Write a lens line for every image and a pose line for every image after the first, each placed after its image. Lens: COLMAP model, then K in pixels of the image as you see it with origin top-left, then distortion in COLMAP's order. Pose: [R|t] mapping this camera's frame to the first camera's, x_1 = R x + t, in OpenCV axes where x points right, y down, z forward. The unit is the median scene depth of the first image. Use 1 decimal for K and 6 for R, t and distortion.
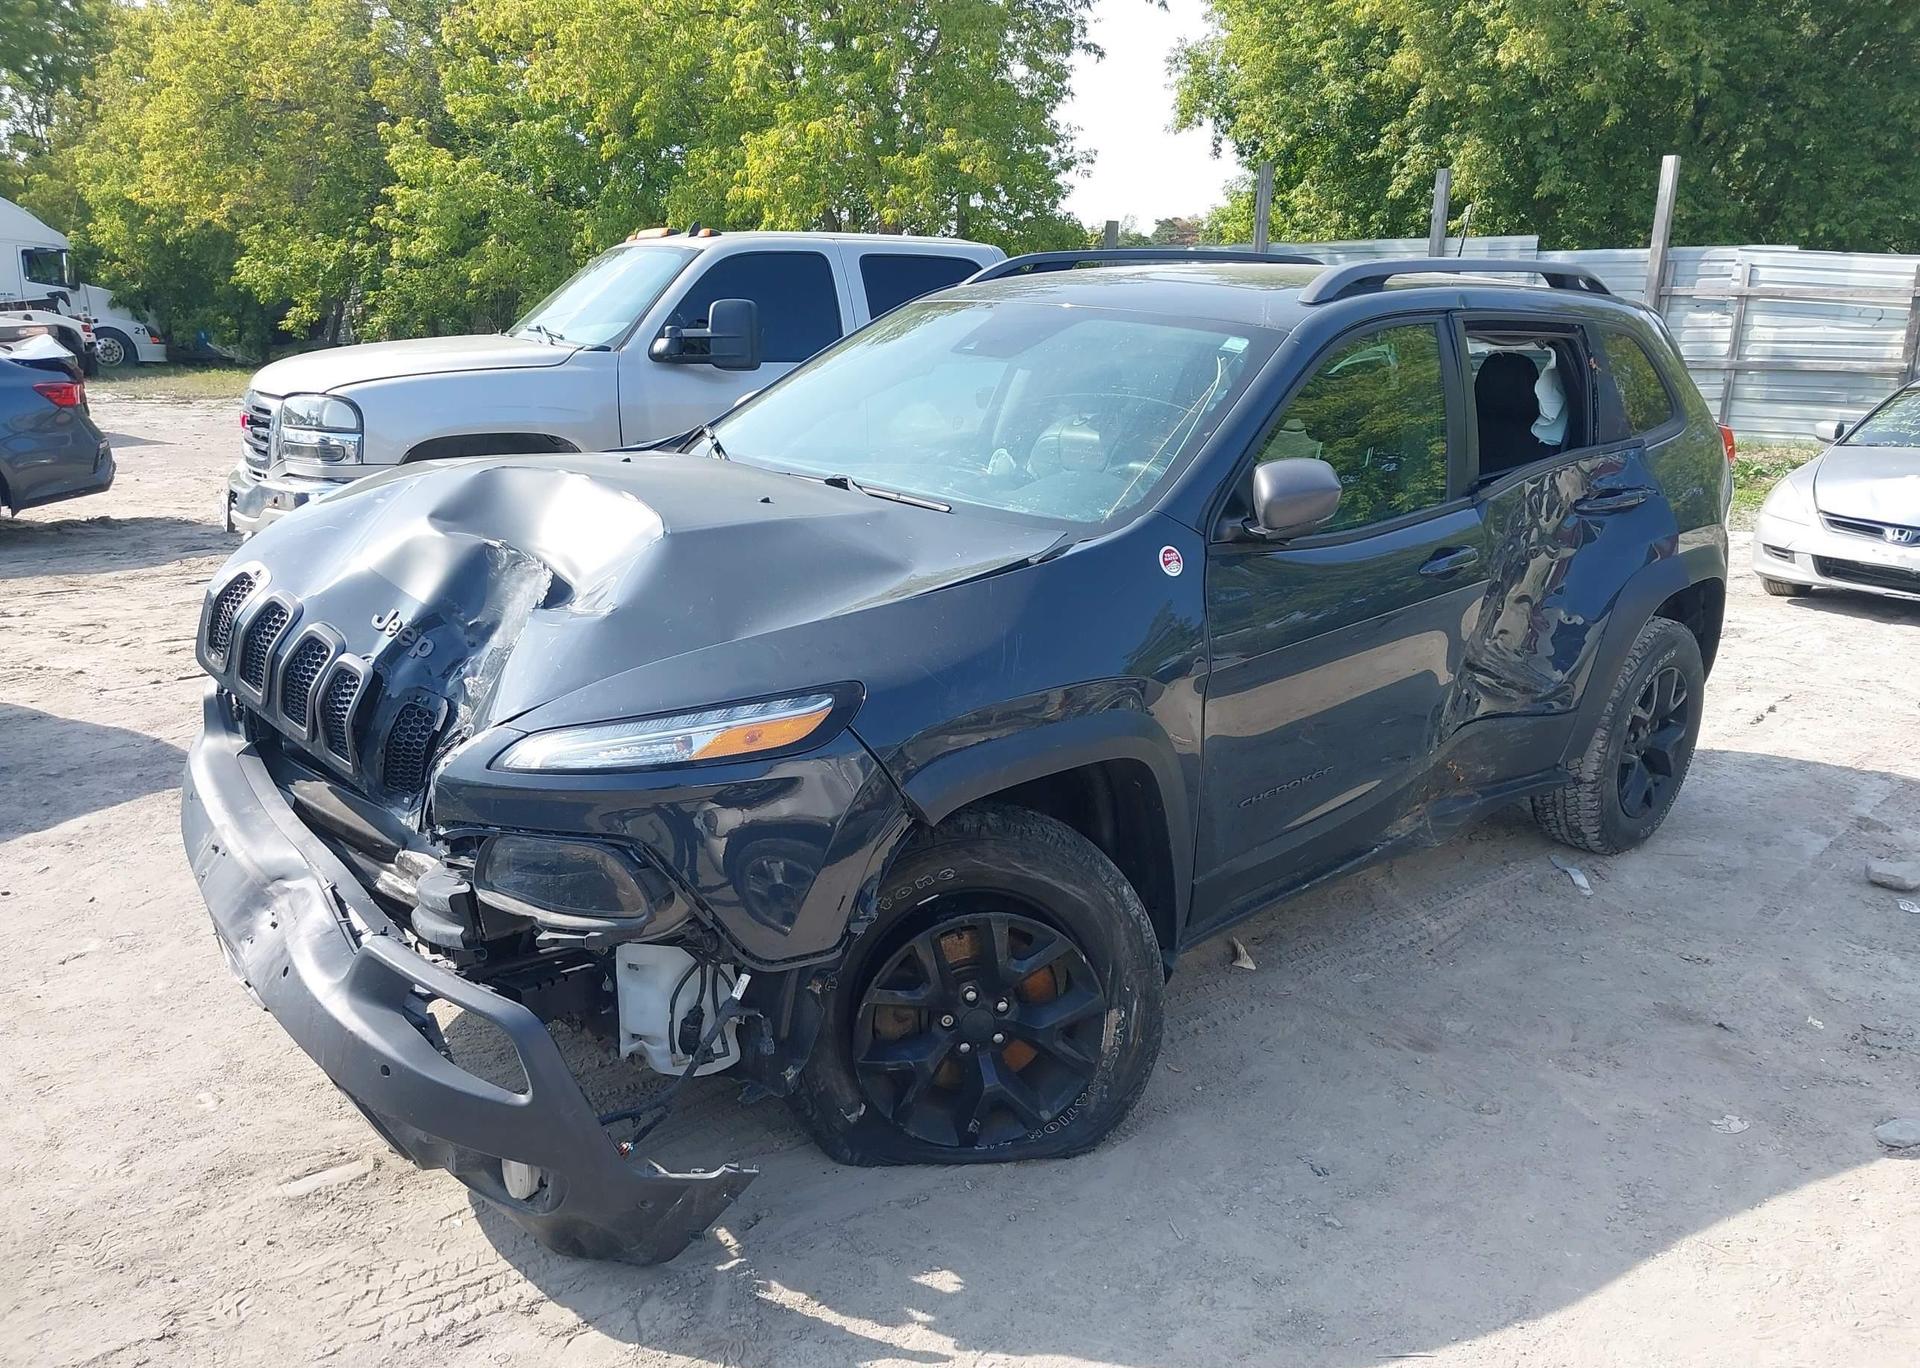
lens RADIAL K [[1505.7, 0, 970.9], [0, 1505.7, 734.3], [0, 0, 1]] dist [0.013226, -0.007609]
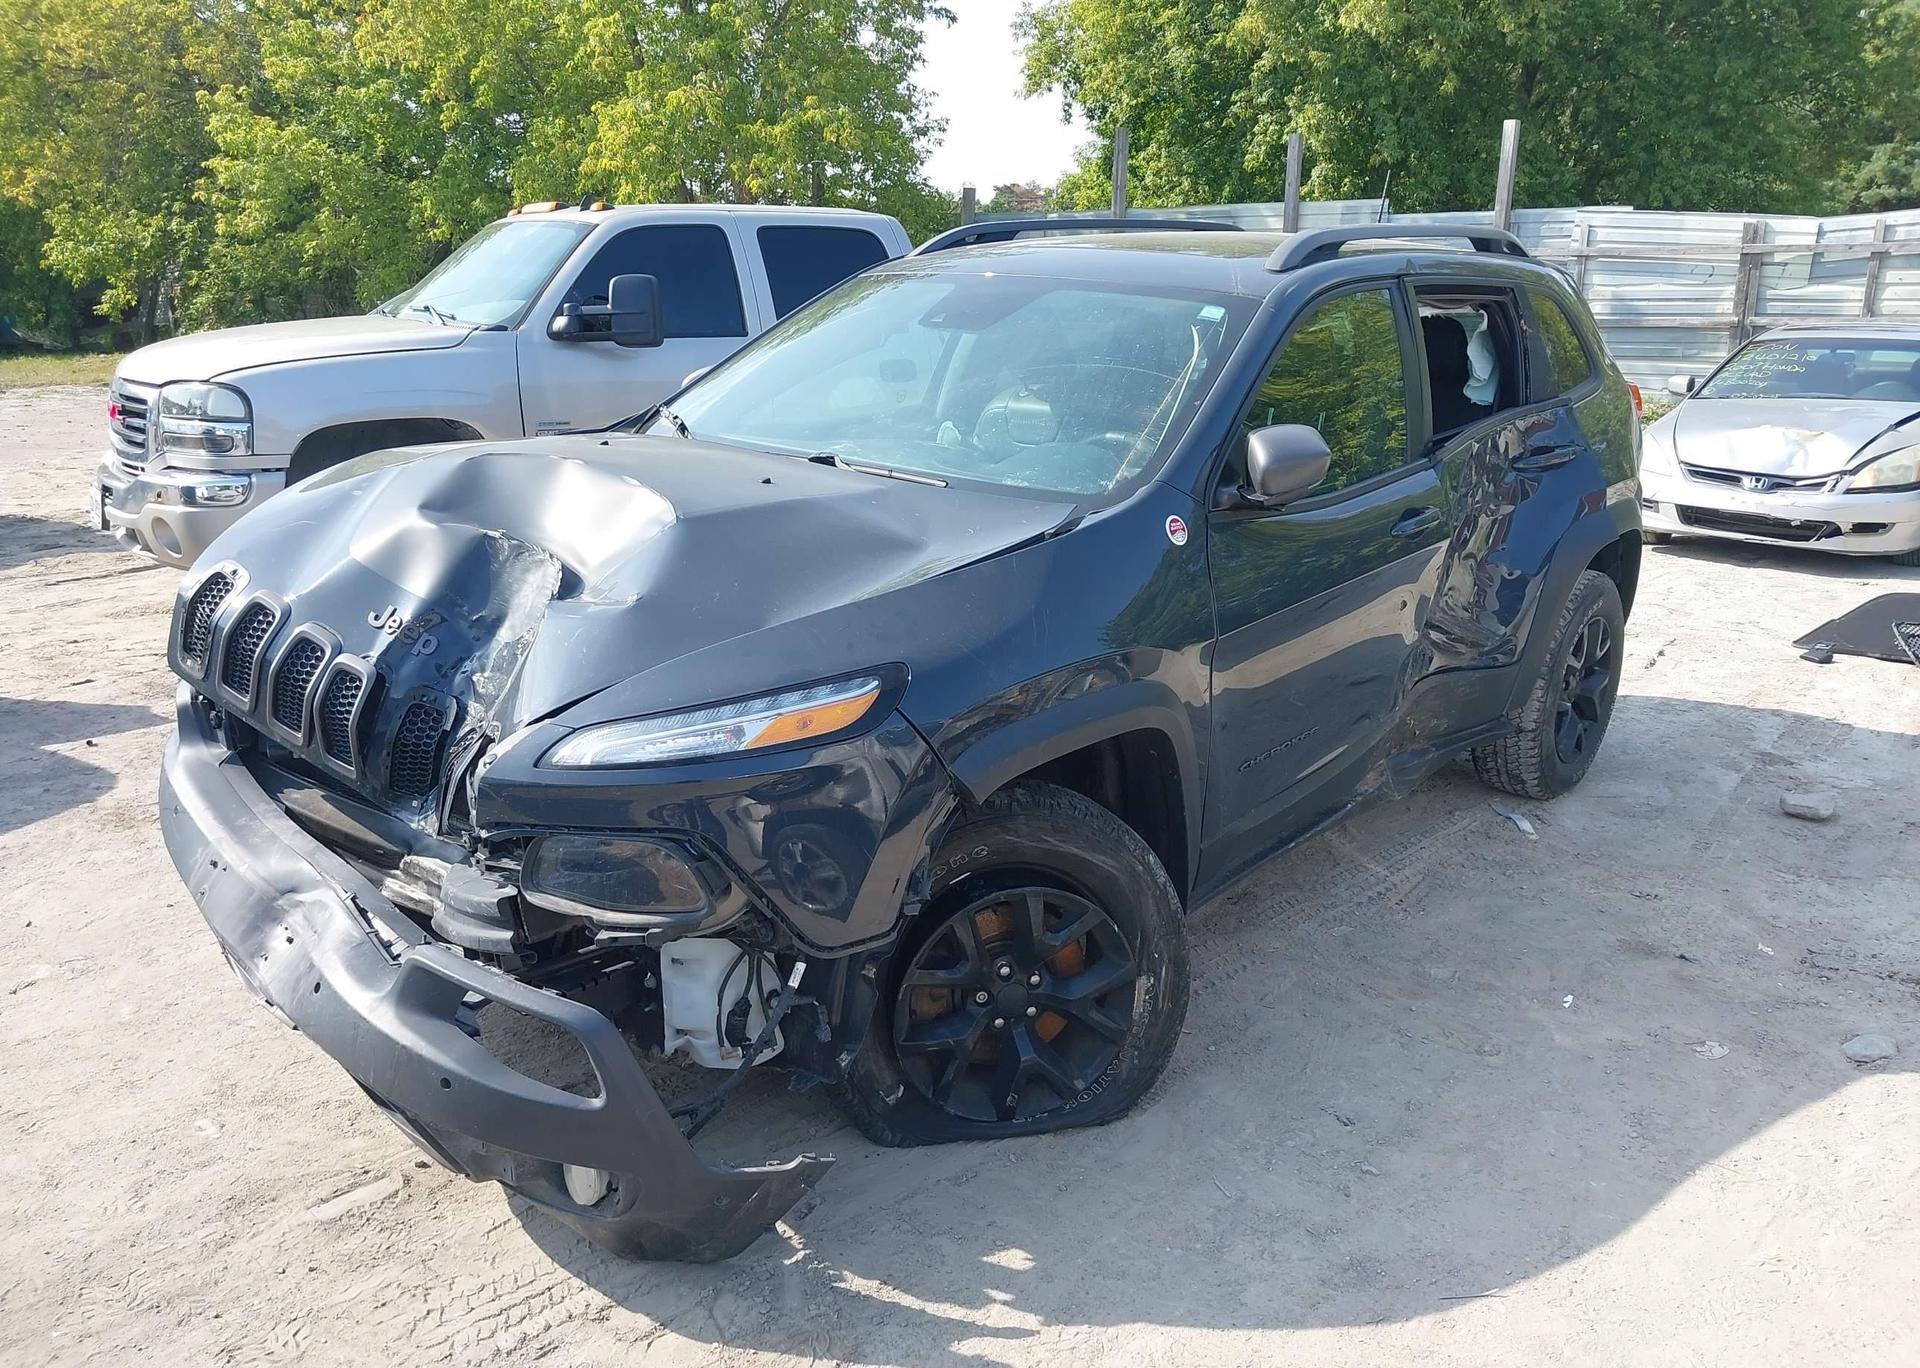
lens RADIAL K [[1505.7, 0, 970.9], [0, 1505.7, 734.3], [0, 0, 1]] dist [0.013226, -0.007609]
pose [[0.994657, -0.043917, 0.093431, -0.100420], [0.042162, 0.998897, 0.020674, -0.005022], [-0.094236, -0.016624, 0.995411, 0.006681]]
